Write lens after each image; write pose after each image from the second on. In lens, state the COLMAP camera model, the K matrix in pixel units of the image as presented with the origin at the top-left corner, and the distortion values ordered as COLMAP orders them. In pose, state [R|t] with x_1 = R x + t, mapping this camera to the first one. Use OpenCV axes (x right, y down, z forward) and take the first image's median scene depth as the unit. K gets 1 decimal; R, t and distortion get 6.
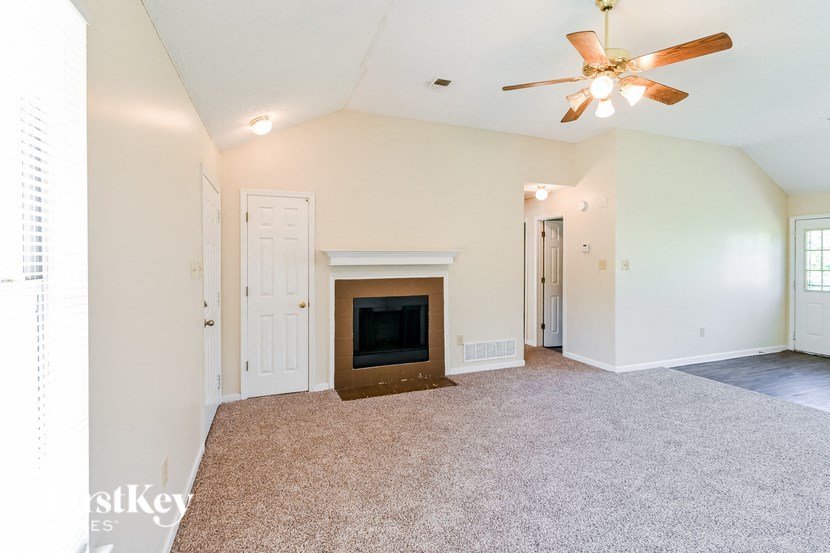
lens RADIAL K [[385.5, 0, 416.2], [0, 385.5, 257.5], [0, 0, 1]] dist [0.000776, 0.000088]
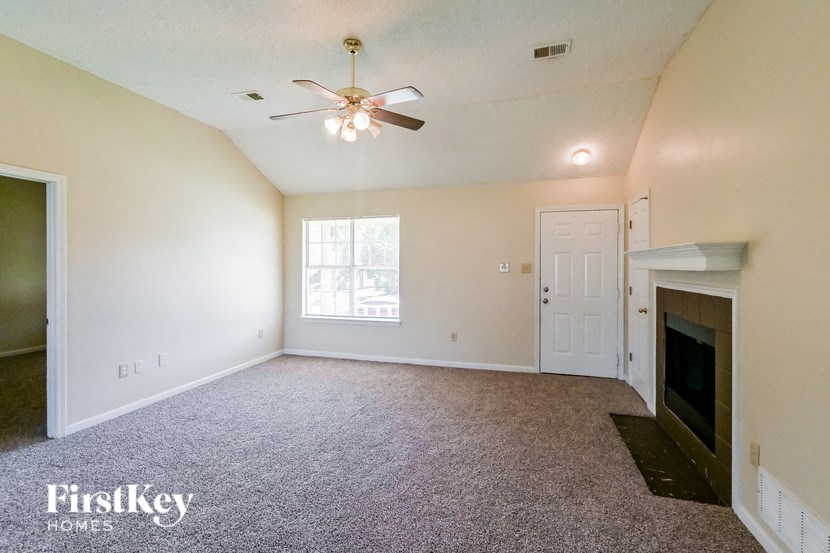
lens RADIAL K [[370.7, 0, 414.3], [0, 370.7, 265.9], [0, 0, 1]] dist [0.000216, 0.000048]
pose [[-0.622892, 0.006450, -0.782282, 0.740928], [0.007801, 0.999968, 0.002033, 0.007719], [0.782269, -0.004836, -0.622922, 1.089772]]
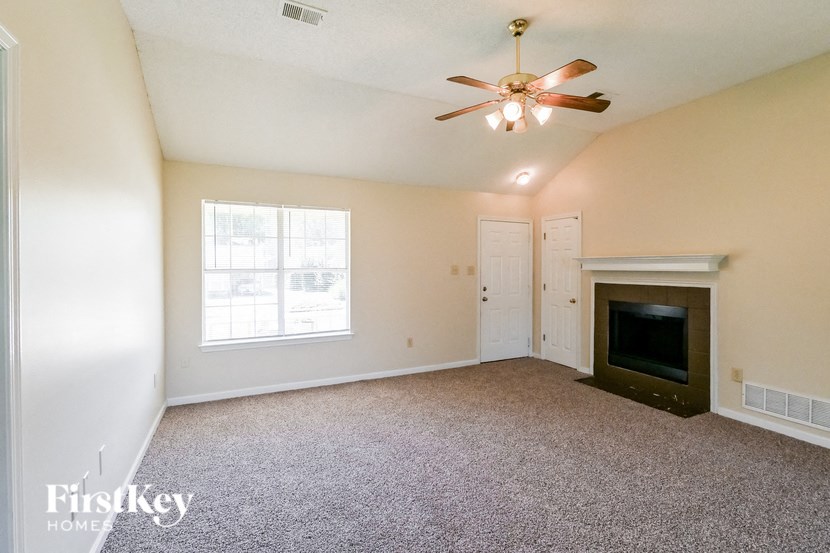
lens RADIAL K [[384.3, 0, 415.8], [0, 384.3, 267.5], [0, 0, 1]] dist [0.000142, 0.000143]
pose [[0.069779, 0.009073, -0.997521, 0.910881], [0.005527, 0.999940, 0.009482, -0.002667], [0.997547, -0.006175, 0.069725, 0.378928]]
